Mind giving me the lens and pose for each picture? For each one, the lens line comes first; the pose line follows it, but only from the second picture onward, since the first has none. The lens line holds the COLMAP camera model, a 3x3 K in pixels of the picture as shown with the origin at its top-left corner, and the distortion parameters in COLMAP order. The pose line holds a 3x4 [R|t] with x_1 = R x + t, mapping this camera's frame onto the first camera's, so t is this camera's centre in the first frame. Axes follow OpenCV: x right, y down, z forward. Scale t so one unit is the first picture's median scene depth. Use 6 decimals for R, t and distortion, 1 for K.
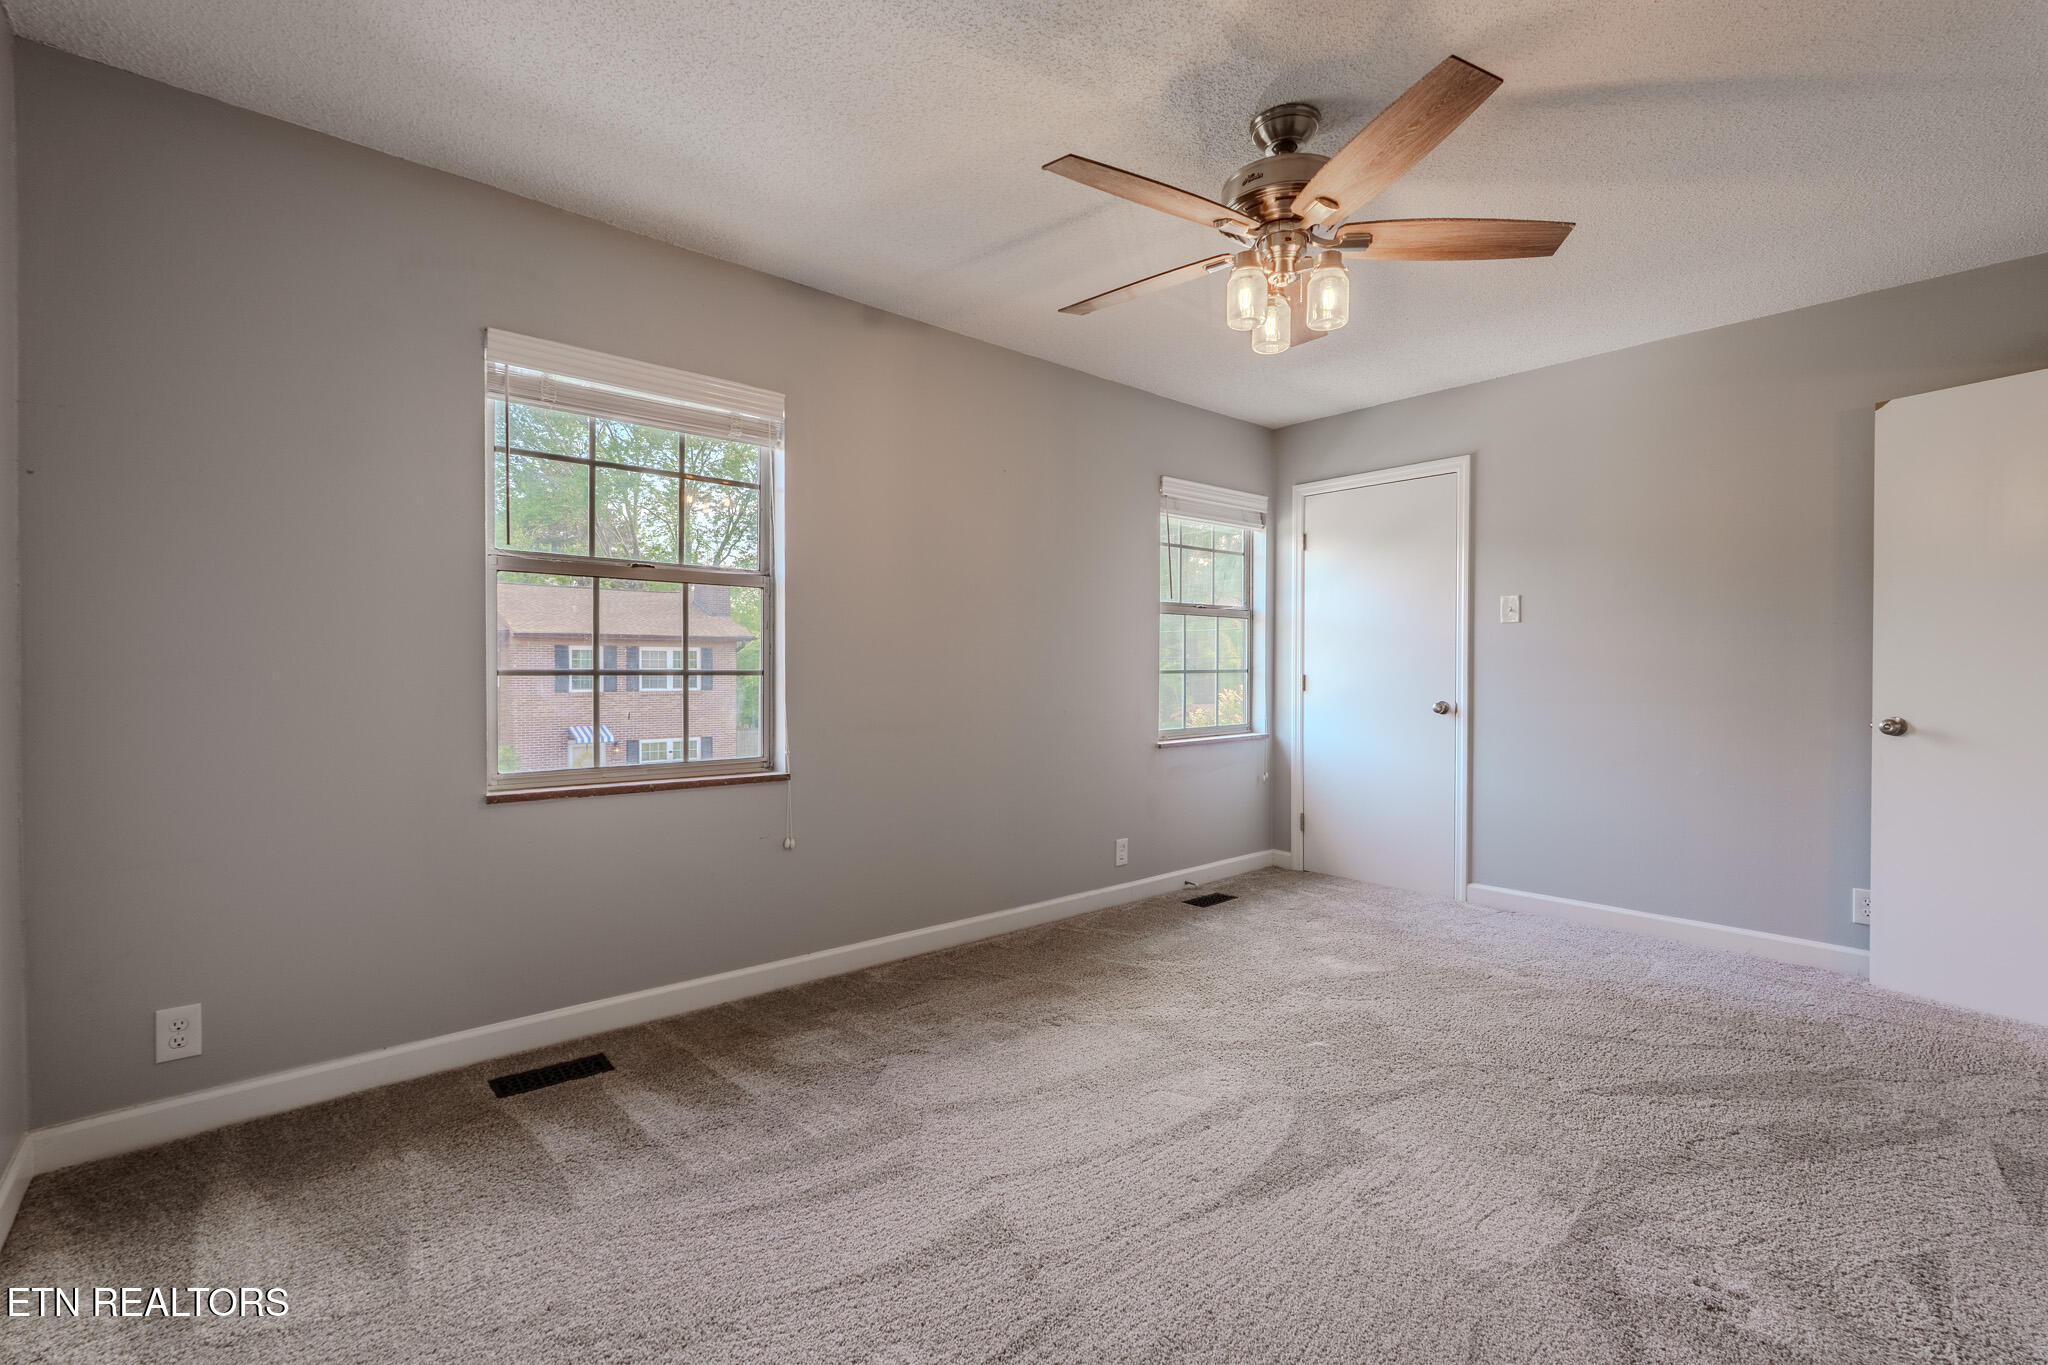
lens RADIAL K [[903.0, 0, 1027.8], [0, 903.0, 675.1], [0, 0, 1]] dist [-0.001608, -0.000252]
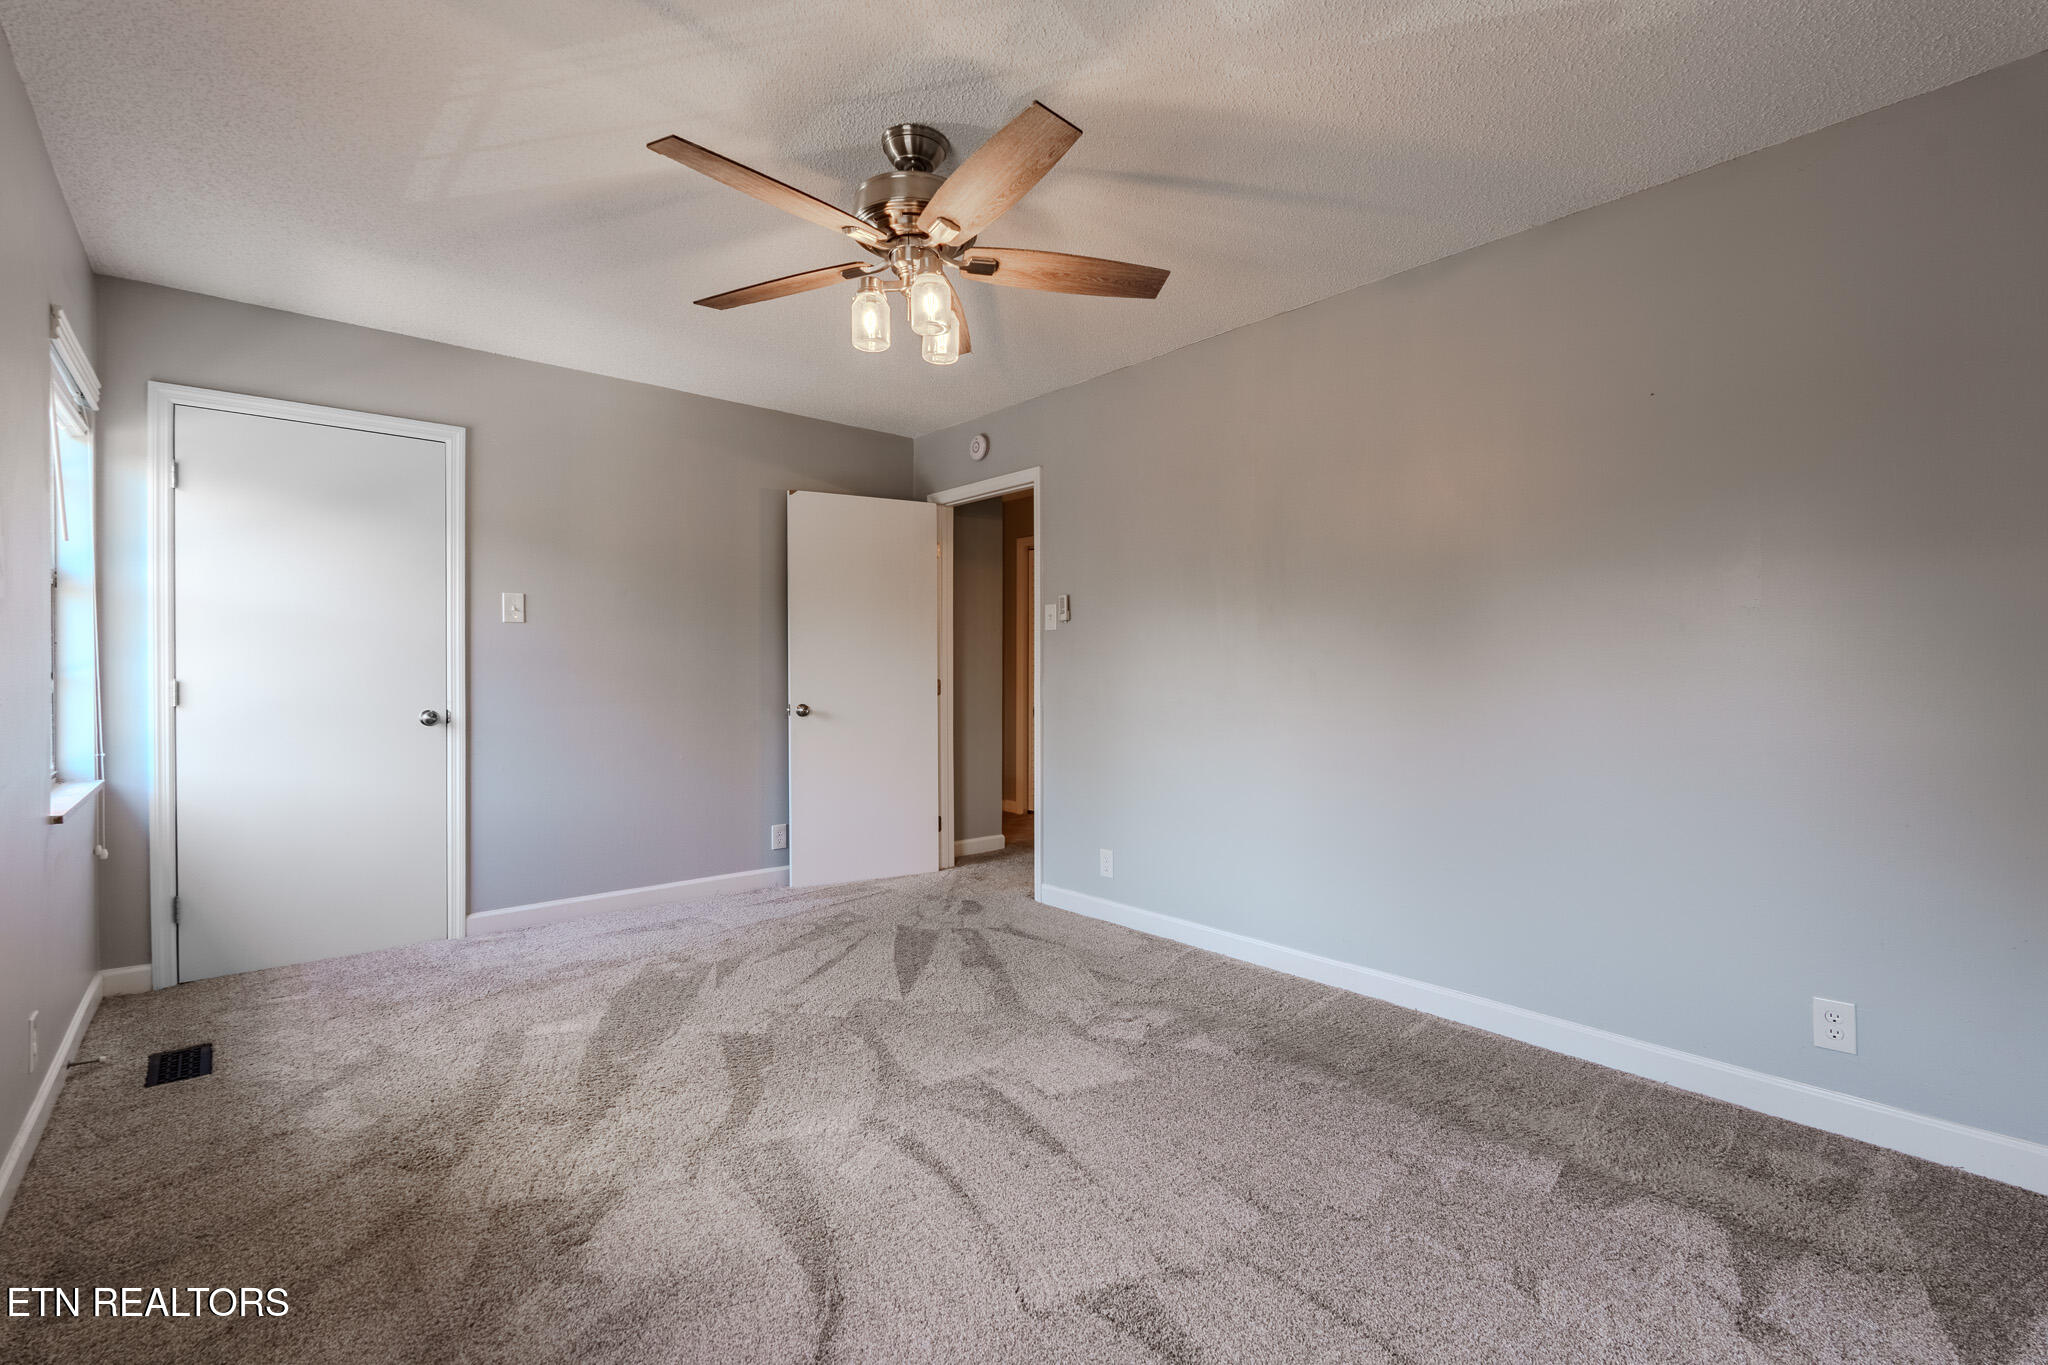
lens RADIAL K [[903.0, 0, 1027.8], [0, 903.0, 675.1], [0, 0, 1]] dist [-0.001608, -0.000252]
pose [[0.011679, -0.005895, 0.999914, -0.390932], [0.005858, 0.999966, 0.005827, -0.005474], [-0.999915, 0.005789, 0.011713, 0.451921]]
